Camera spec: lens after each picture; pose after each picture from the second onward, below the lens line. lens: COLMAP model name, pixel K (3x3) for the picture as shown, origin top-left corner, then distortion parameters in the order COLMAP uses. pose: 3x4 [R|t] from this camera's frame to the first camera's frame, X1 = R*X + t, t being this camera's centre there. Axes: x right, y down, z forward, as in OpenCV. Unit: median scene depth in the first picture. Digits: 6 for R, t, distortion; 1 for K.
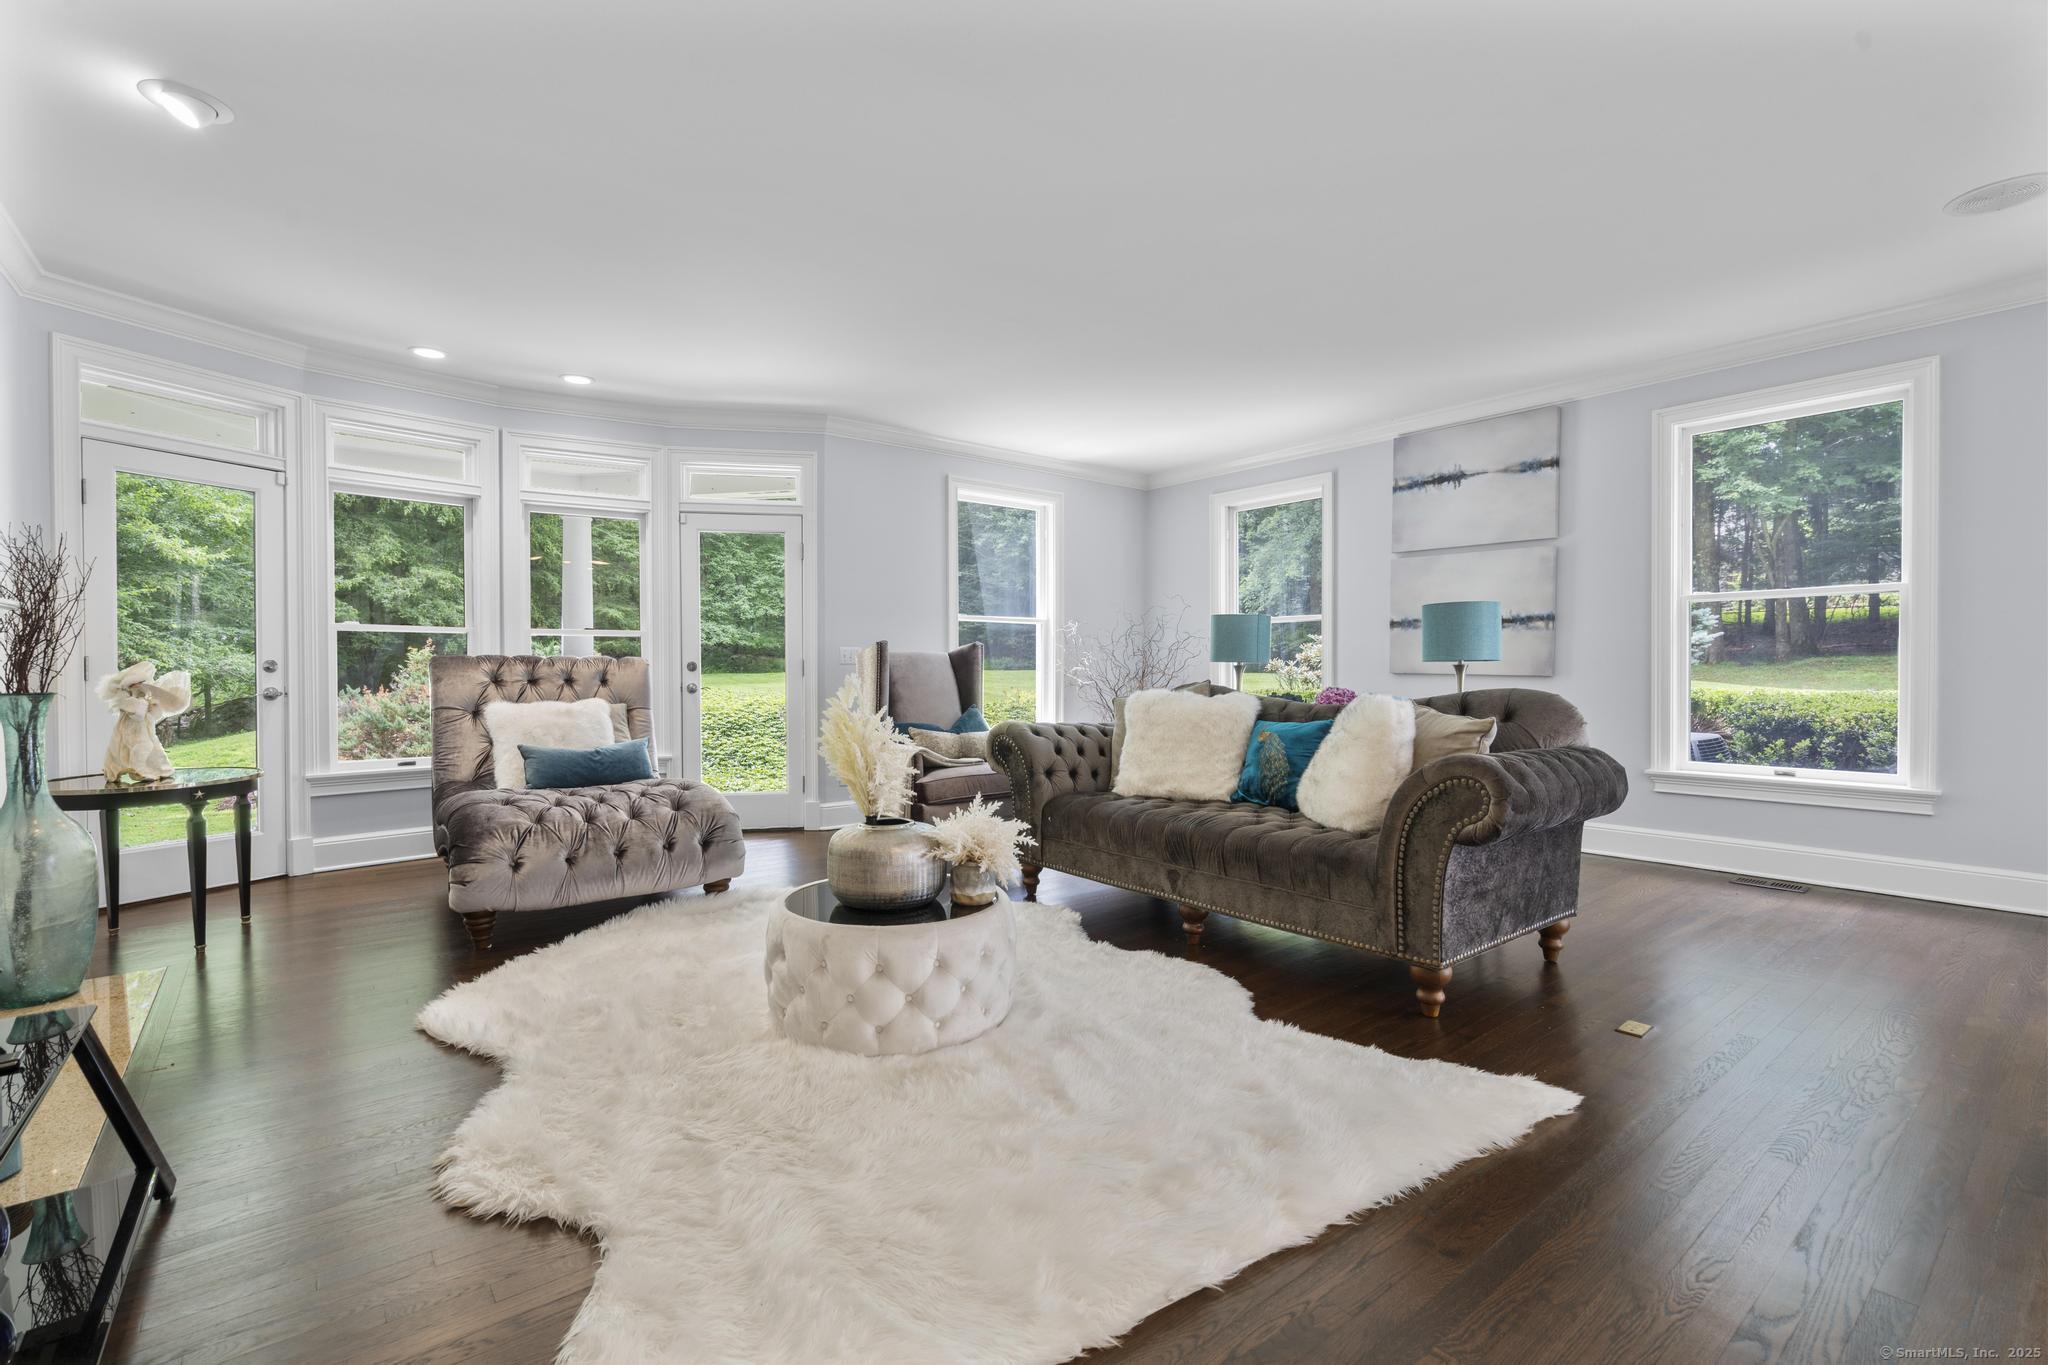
lens RADIAL K [[916.3, 0, 1015.7], [0, 916.3, 685.7], [0, 0, 1]] dist [0.005074, 0.000817]
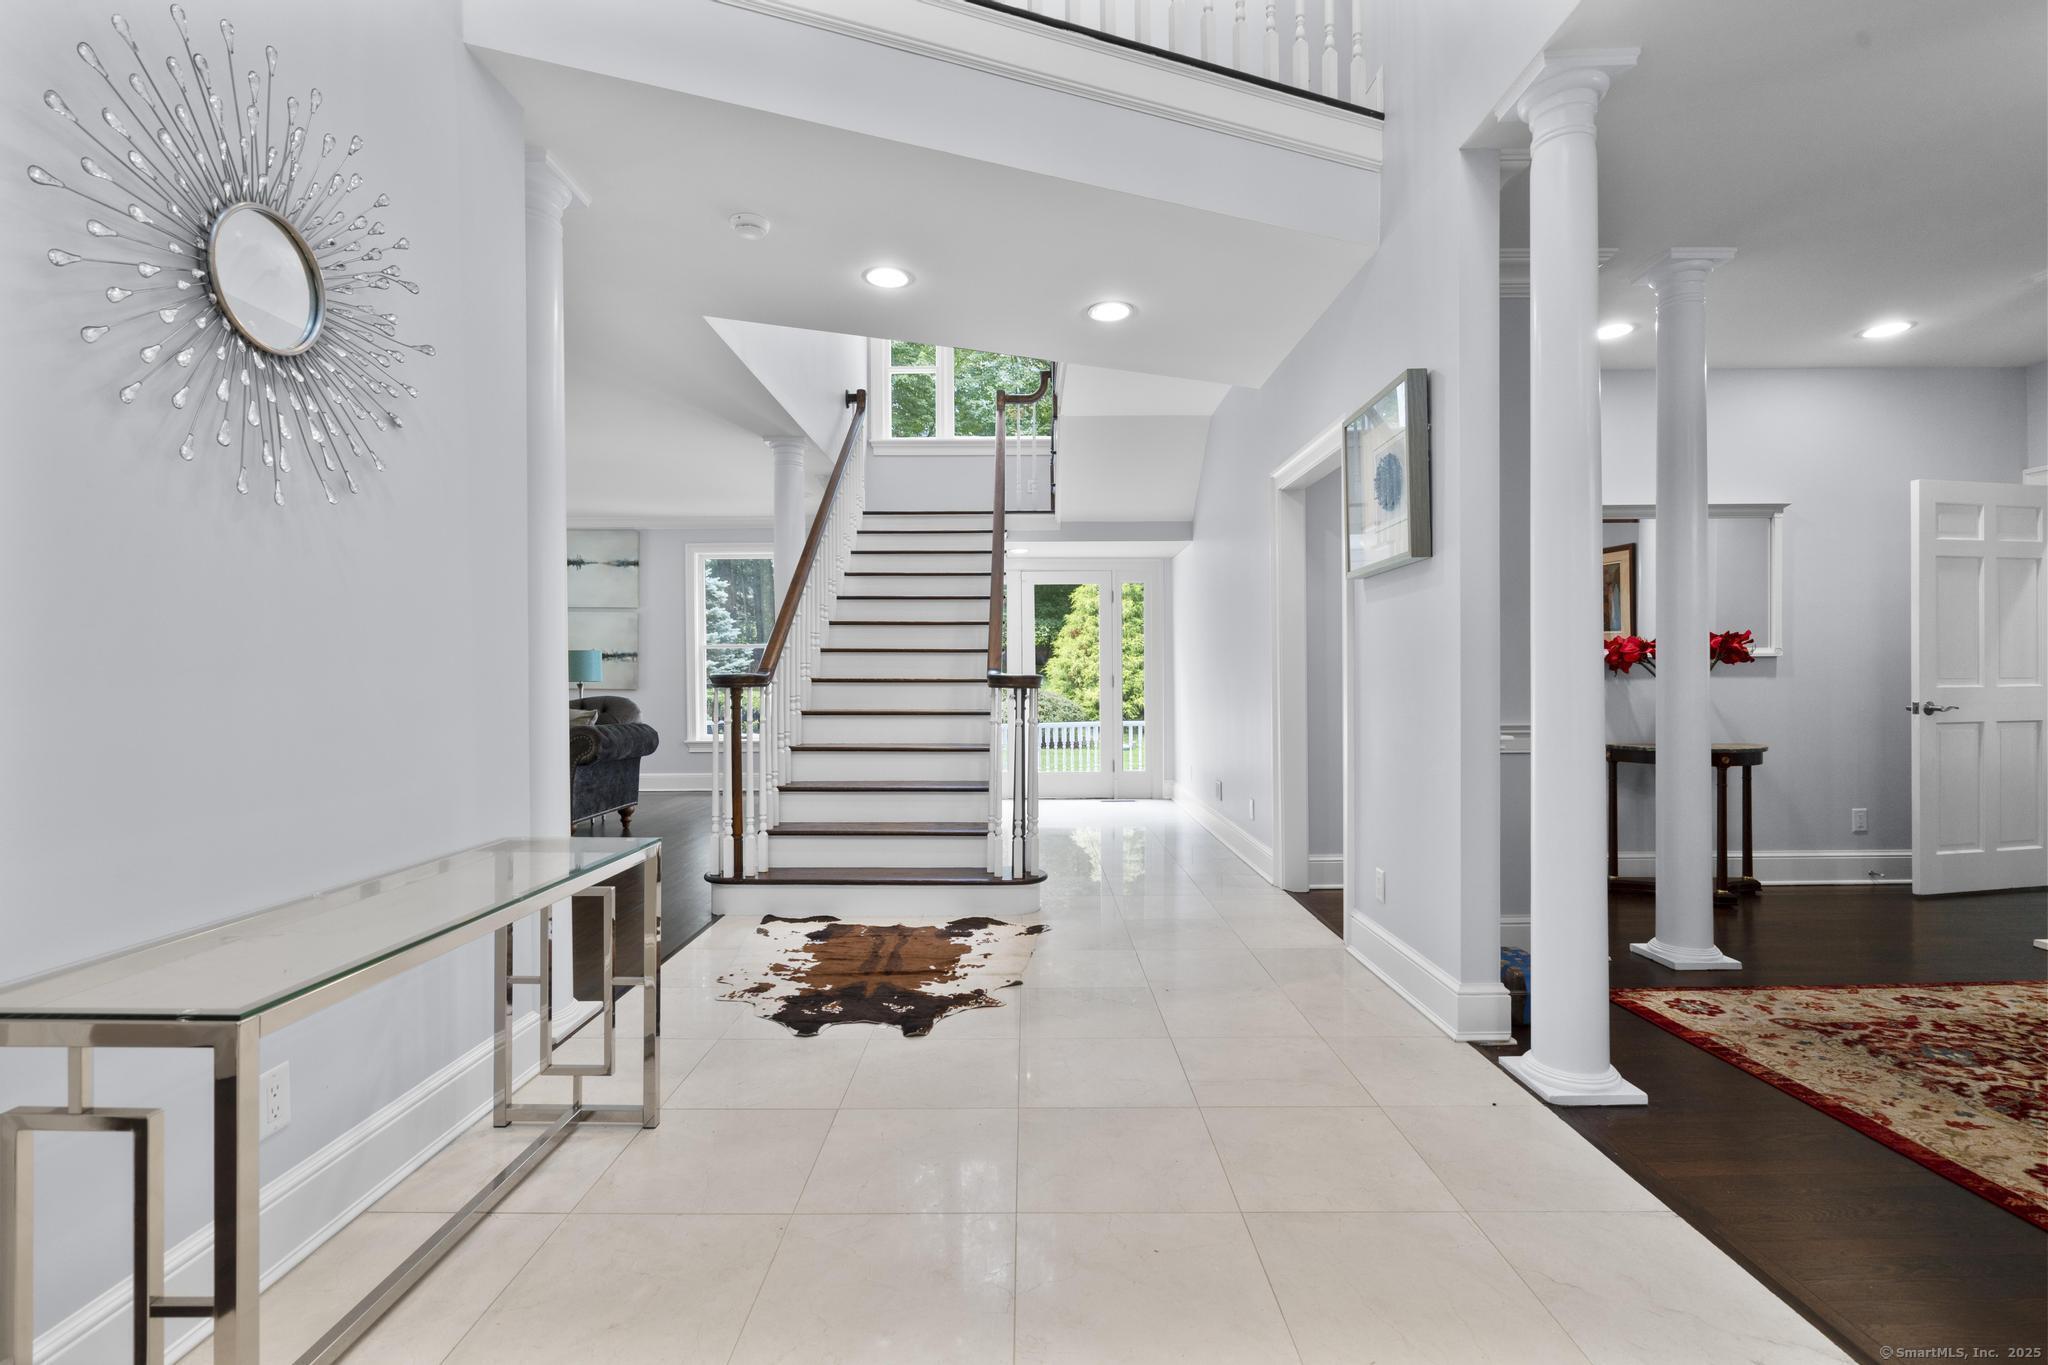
lens RADIAL K [[916.3, 0, 1020.1], [0, 916.3, 685.8], [0, 0, 1]] dist [0.005074, 0.000817]
pose [[0.627664, -0.003249, 0.778478, -0.462891], [0.014657, 0.999863, -0.007645, 0.010111], [-0.778347, 0.016208, 0.627625, -0.985149]]
